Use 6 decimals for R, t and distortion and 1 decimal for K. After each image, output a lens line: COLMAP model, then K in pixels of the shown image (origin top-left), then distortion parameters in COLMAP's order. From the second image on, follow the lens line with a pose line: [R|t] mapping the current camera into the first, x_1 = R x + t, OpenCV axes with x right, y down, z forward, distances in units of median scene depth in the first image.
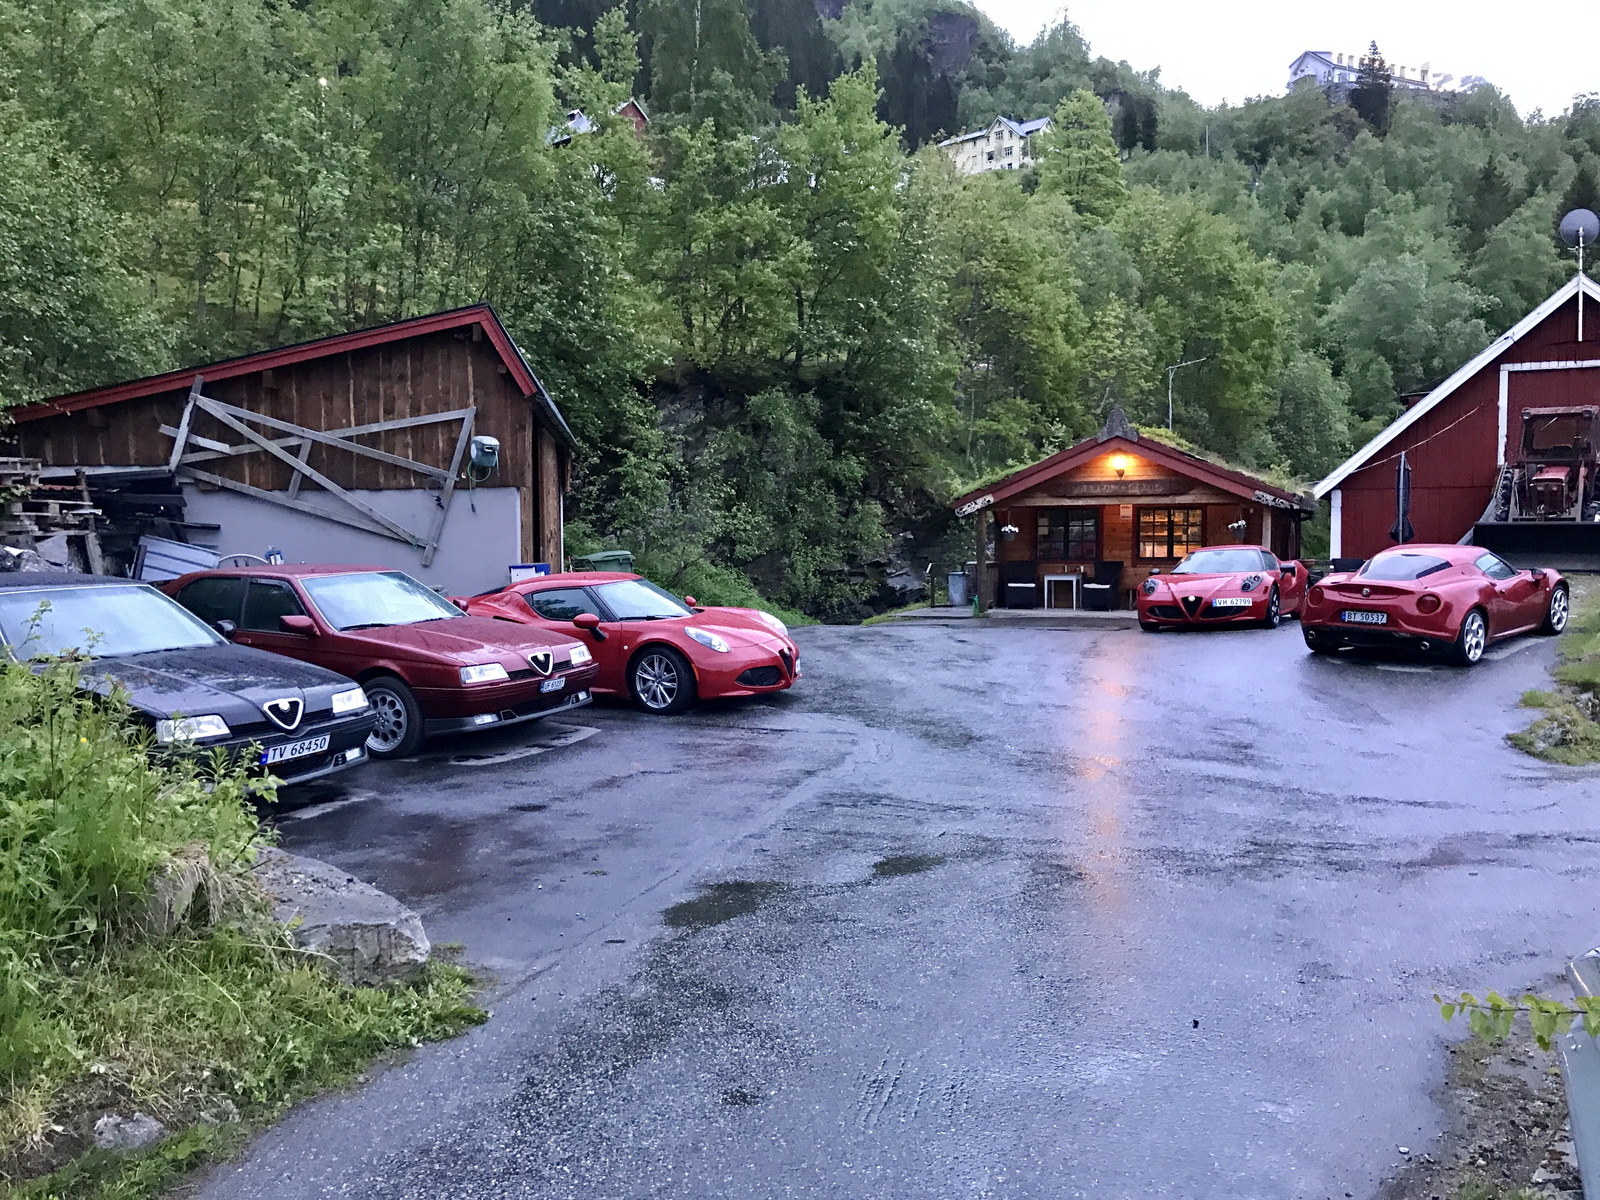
lens RADIAL K [[1300.4, 0, 800.0], [0, 1300.4, 600.0], [0, 0, 1]] dist [0.000080, -0.000306]
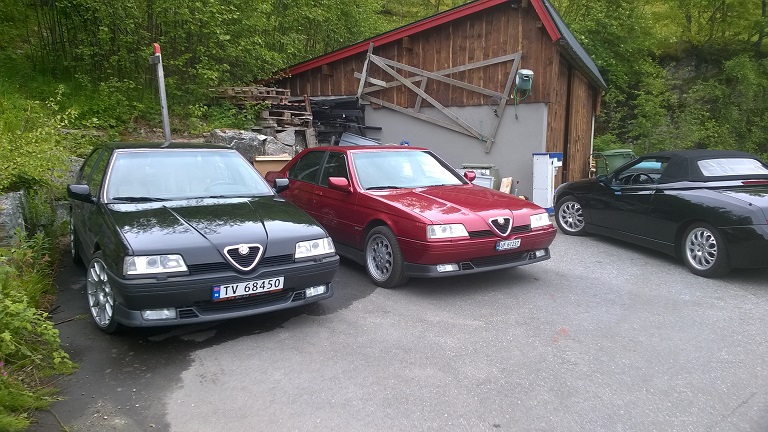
lens RADIAL K [[583.0, 0, 384.0], [0, 583.0, 216.0], [0, 0, 1]] dist [0.051506, -0.136596]
pose [[0.846486, 0.081271, -0.526172, -0.002635], [-0.045964, 0.995746, 0.079855, 0.000412], [0.530423, -0.043411, 0.846621, 0.307706]]
